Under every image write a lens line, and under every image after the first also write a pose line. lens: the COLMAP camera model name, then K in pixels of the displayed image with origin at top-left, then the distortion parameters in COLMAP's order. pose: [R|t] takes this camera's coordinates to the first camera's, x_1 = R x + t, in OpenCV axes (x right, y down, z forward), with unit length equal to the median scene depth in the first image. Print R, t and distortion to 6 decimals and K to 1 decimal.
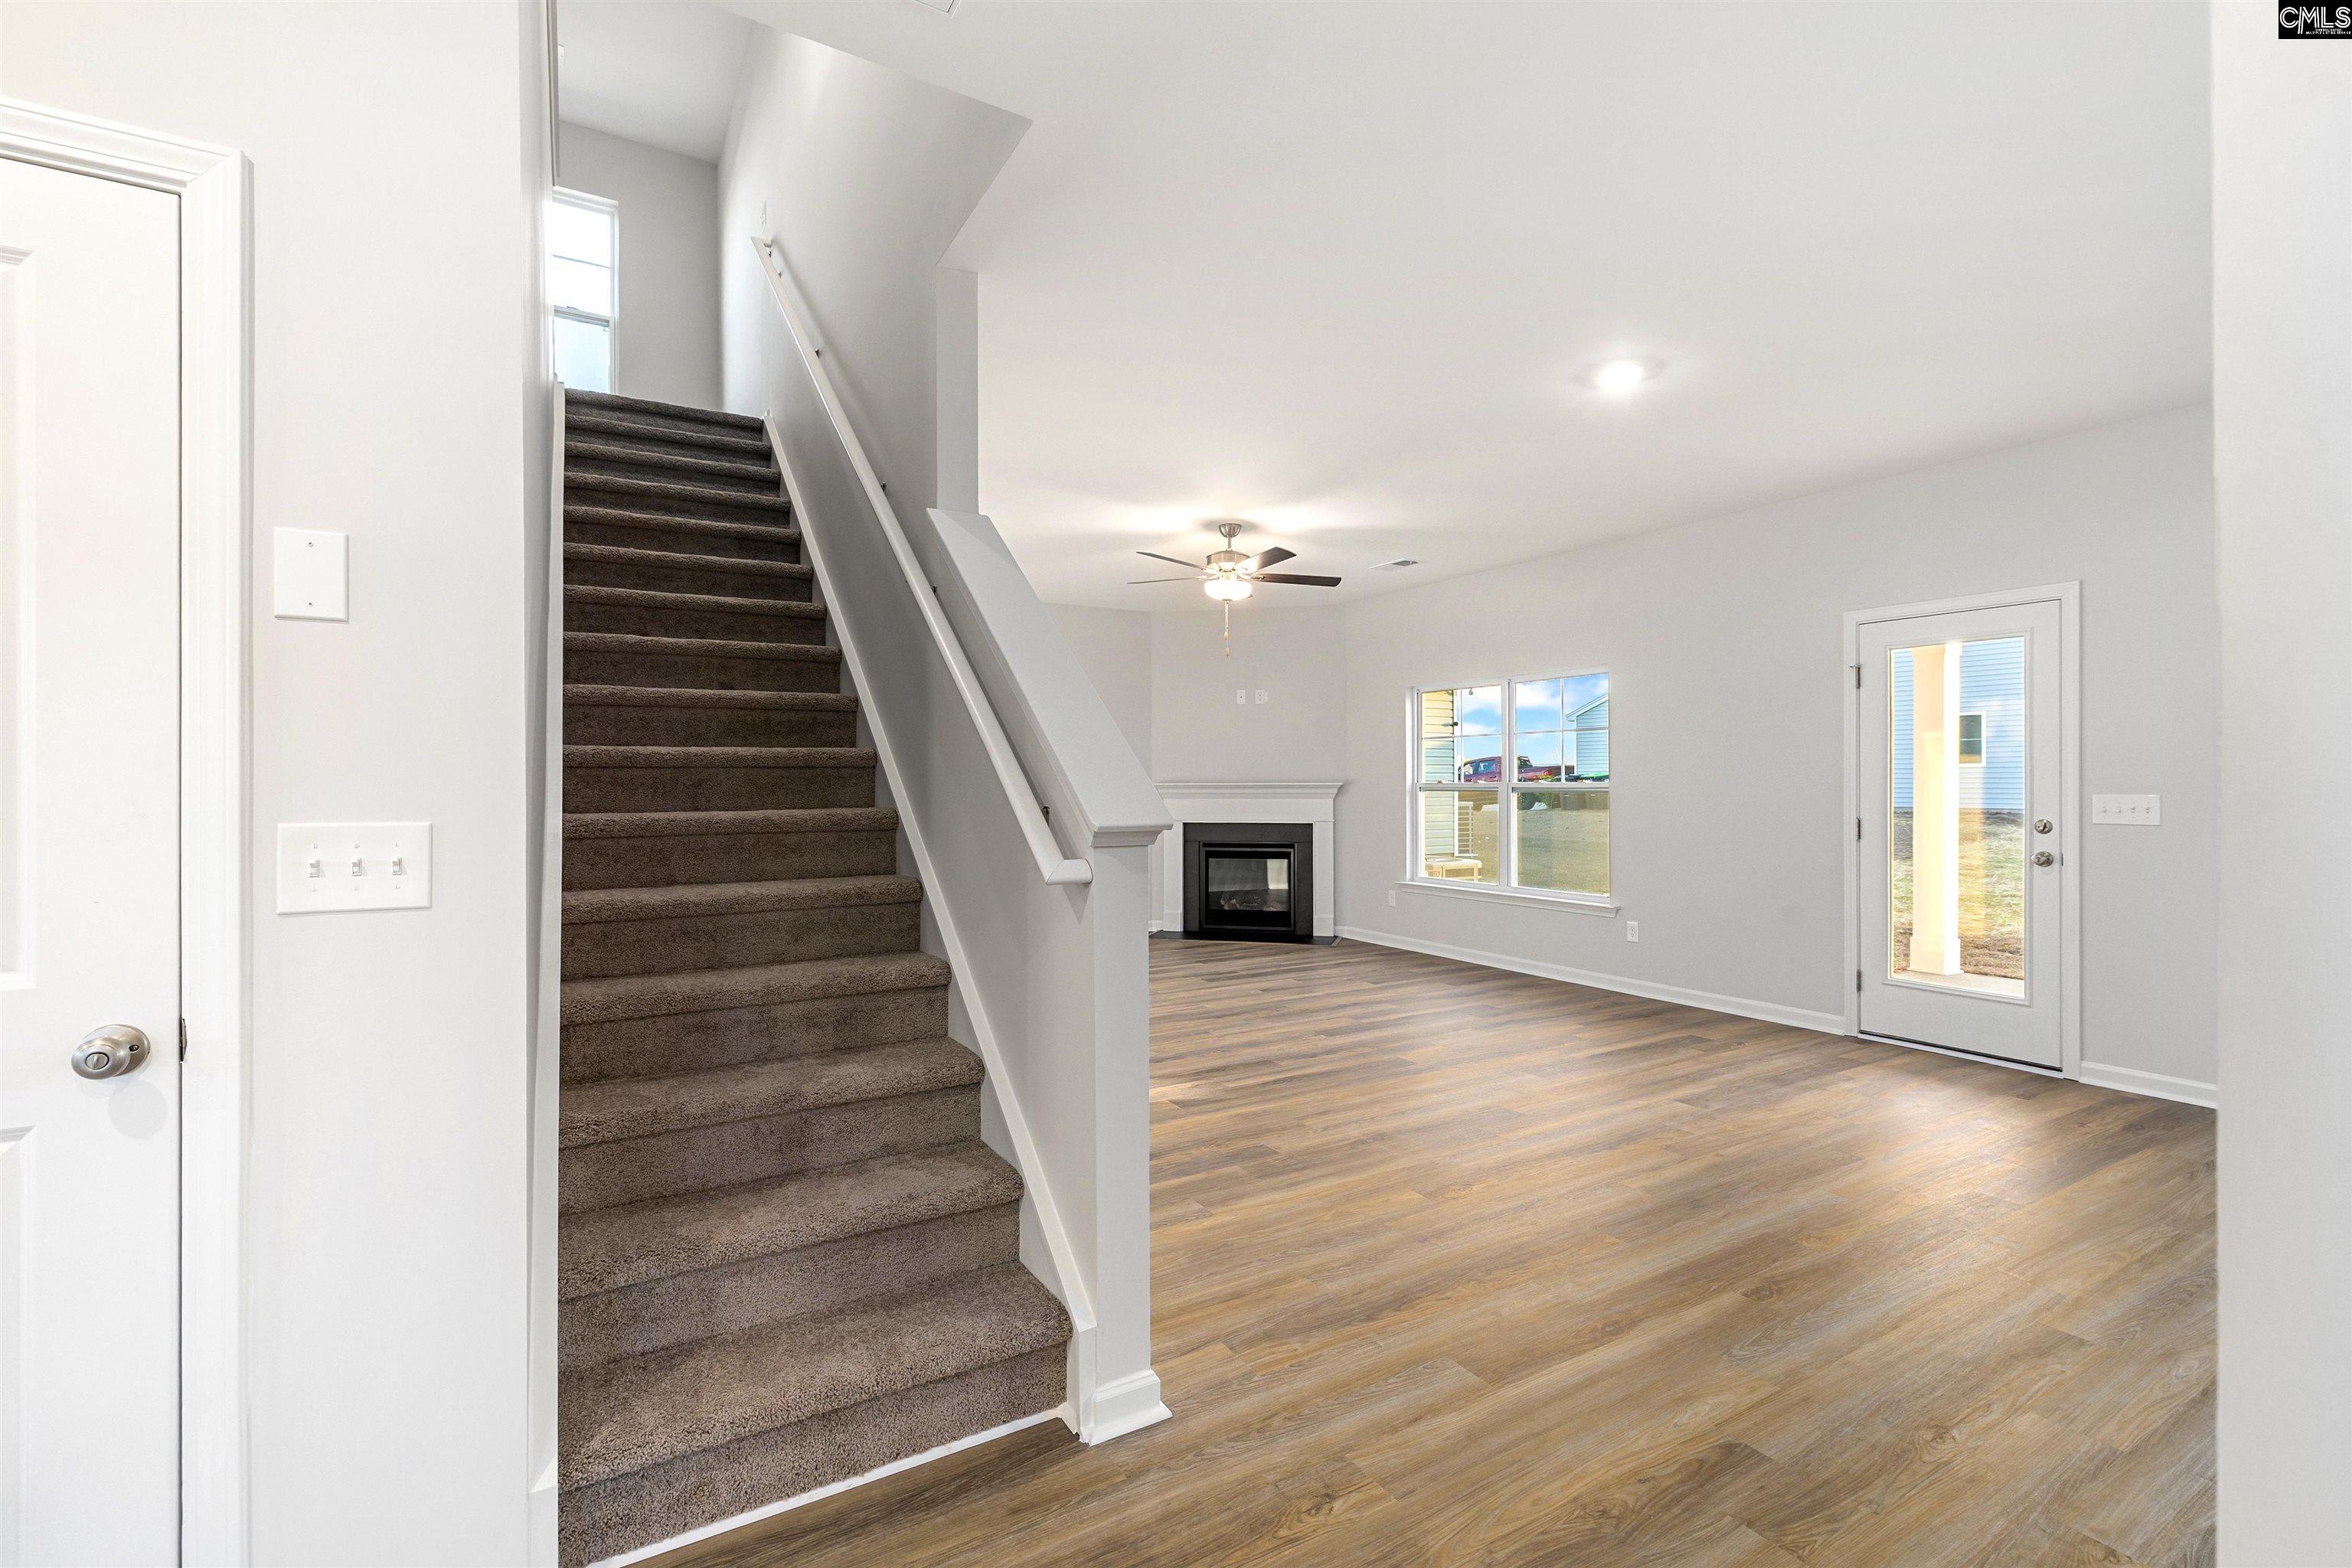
lens RADIAL K [[1015.9, 0, 1202.7], [0, 1015.9, 780.6], [0, 0, 1]] dist [0.001753, 0.000120]
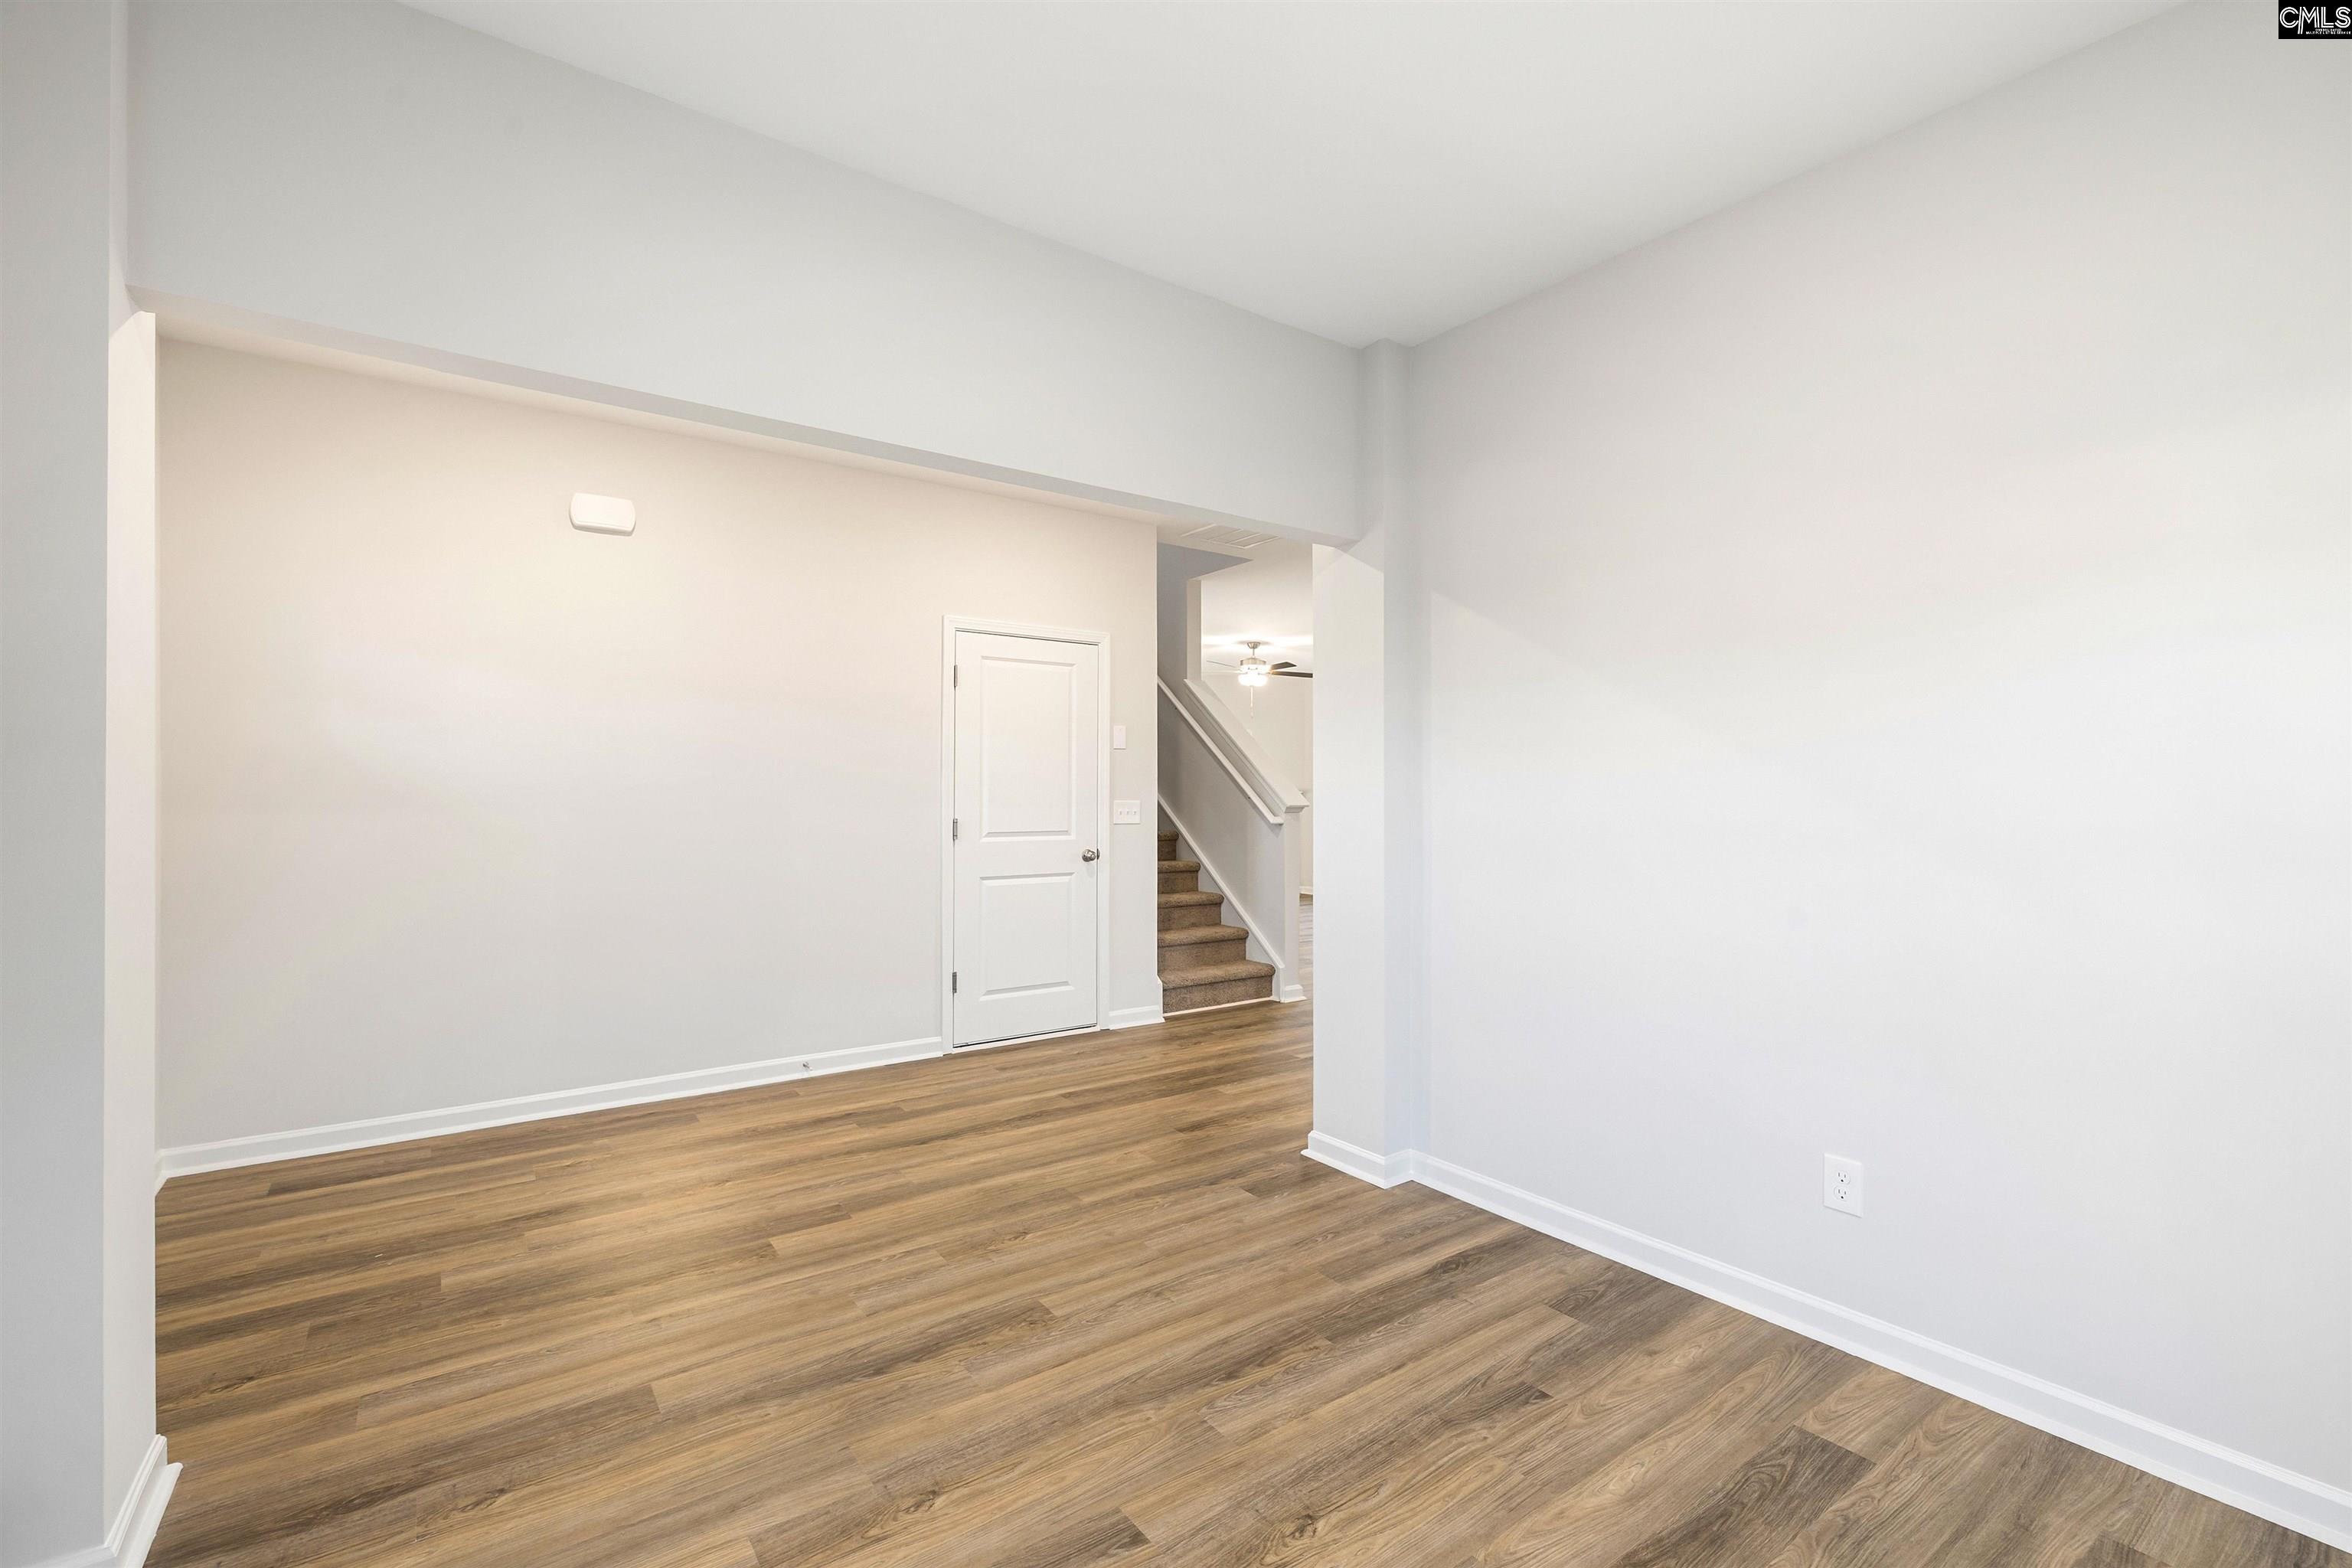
lens RADIAL K [[1043.5, 0, 1226.7], [0, 1043.5, 789.2], [0, 0, 1]] dist [0.003438, 0.000476]
pose [[0.992384, 0.004876, 0.123088, -0.296513], [-0.004545, 0.999985, -0.002968, 0.002539], [-0.123100, 0.002386, 0.992391, -0.940676]]
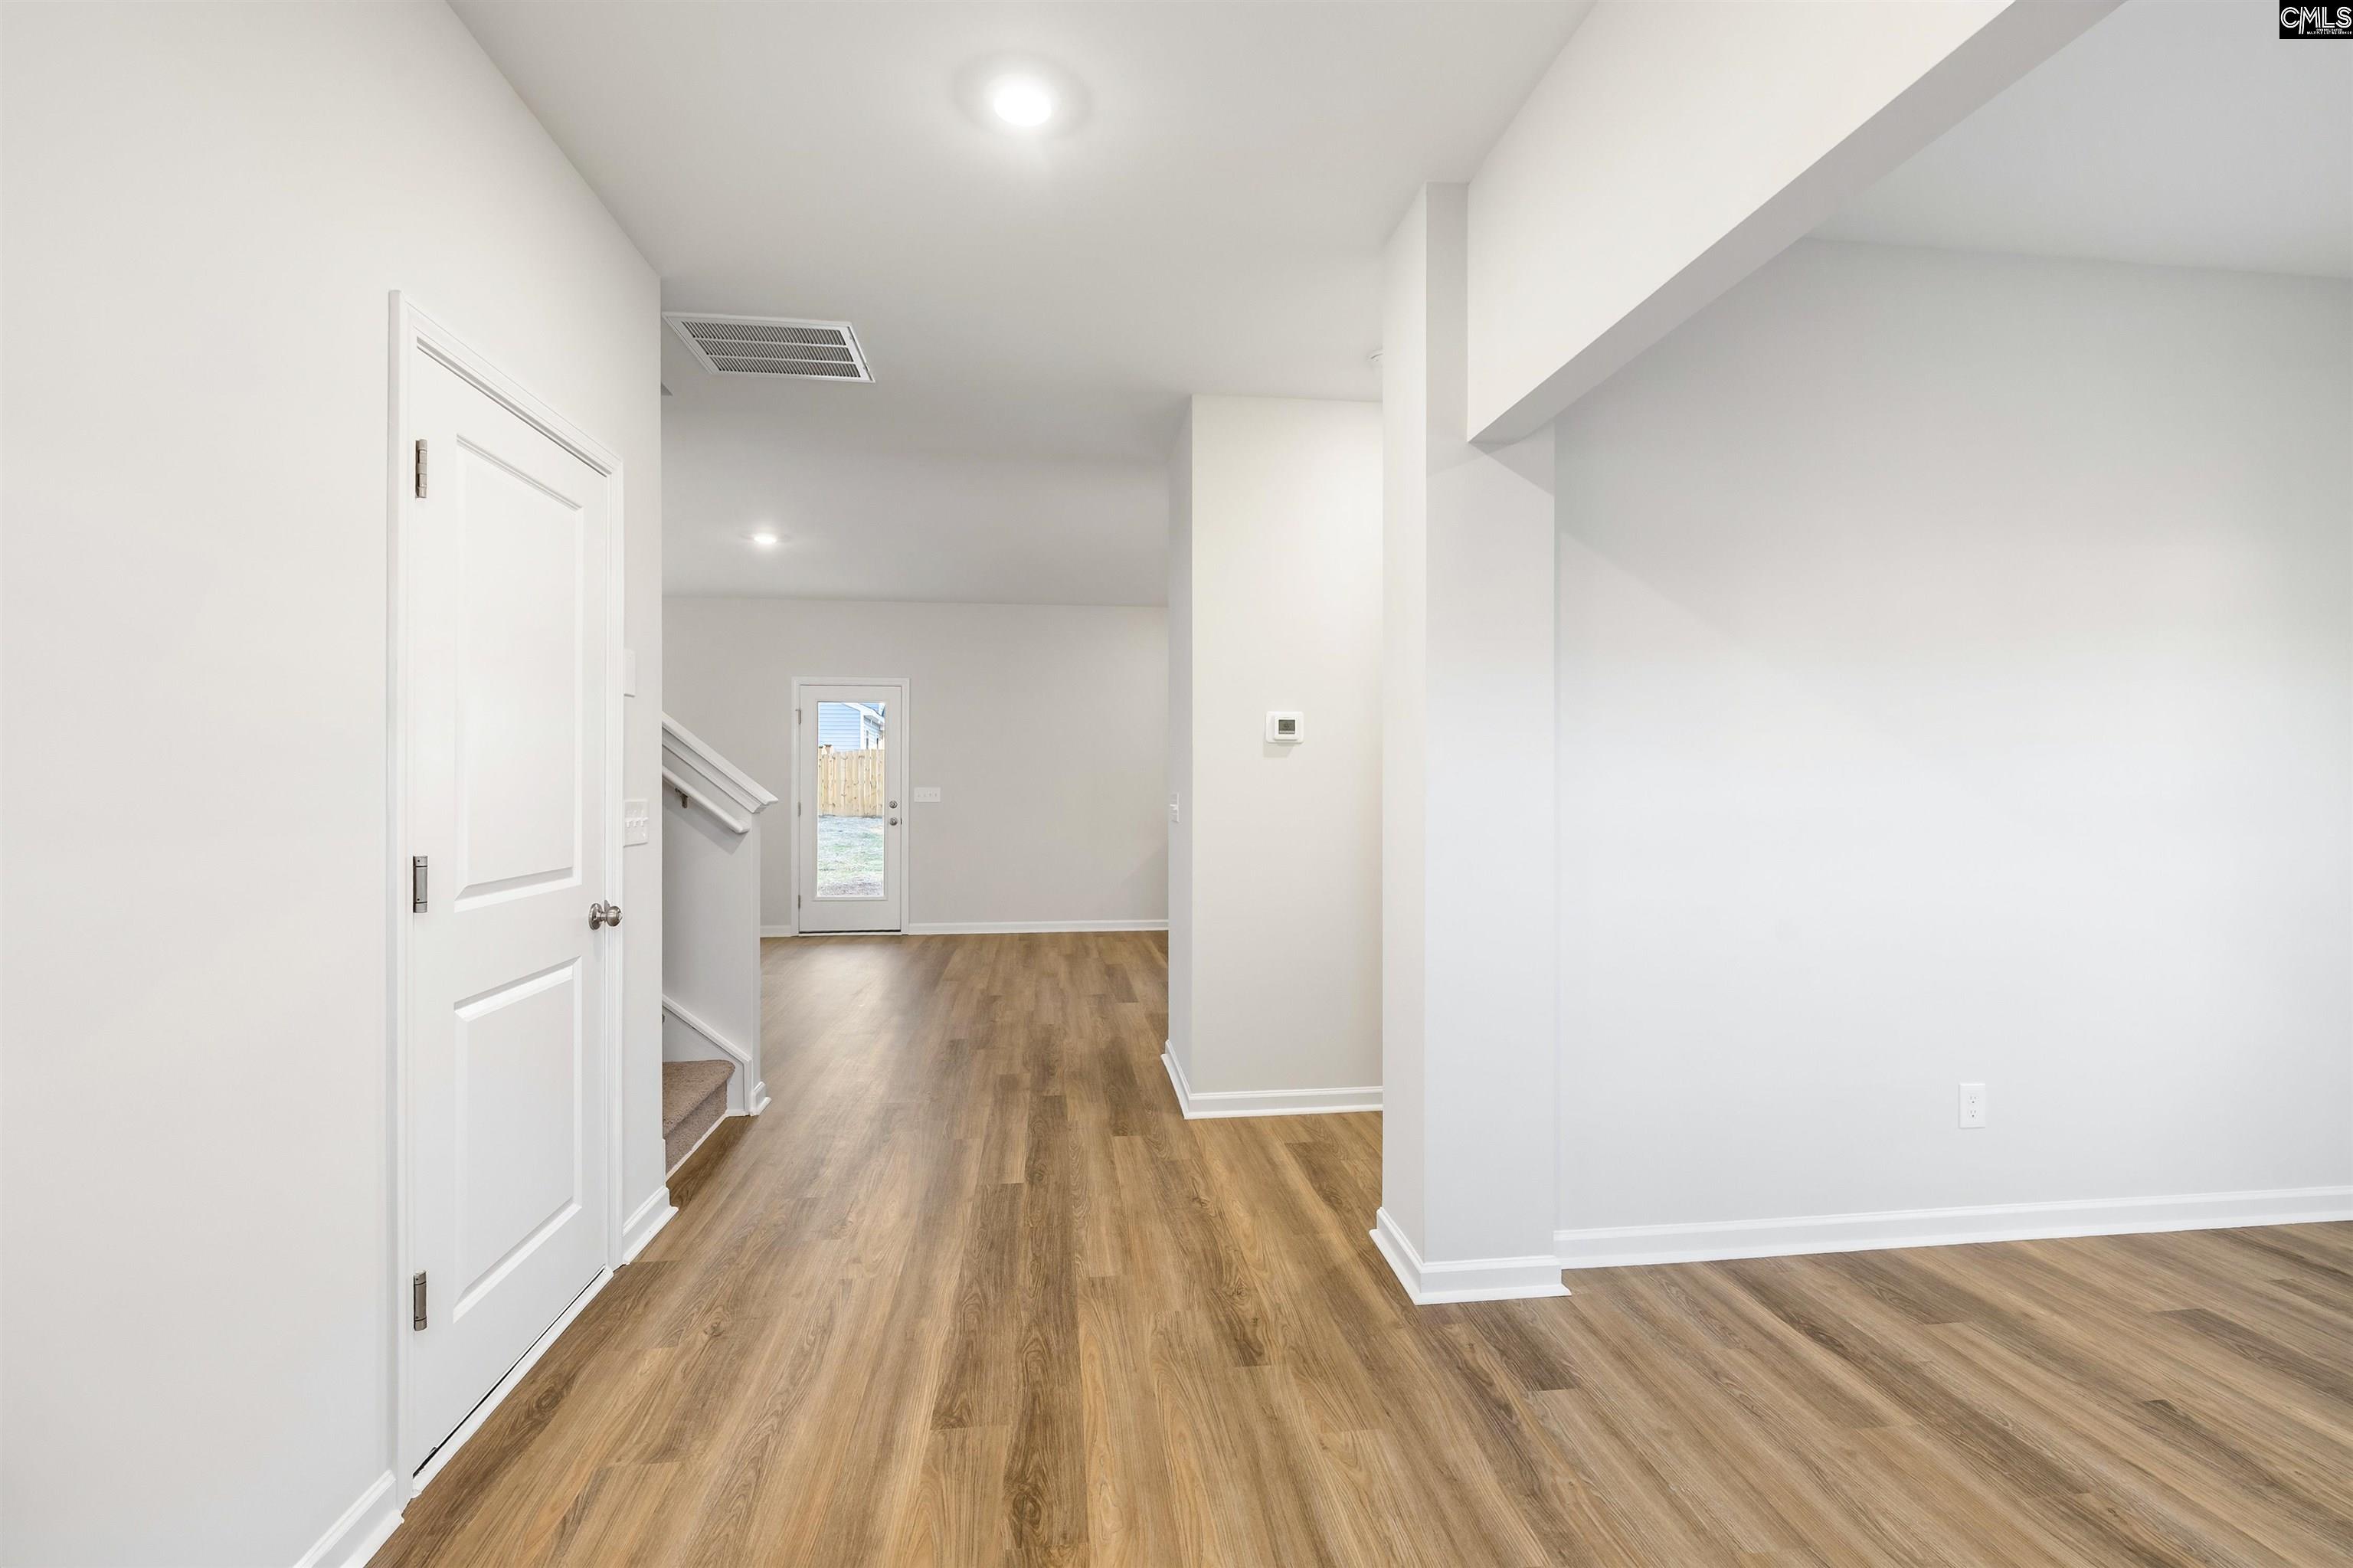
lens RADIAL K [[1012.9, 0, 1176.5], [0, 1012.9, 784.0], [0, 0, 1]] dist [-0.000723, -0.000187]
pose [[0.395306, -0.002255, 0.918547, -0.696567], [-0.001826, 0.999993, 0.003241, -0.000413], [-0.918548, -0.002958, 0.395299, -0.231046]]
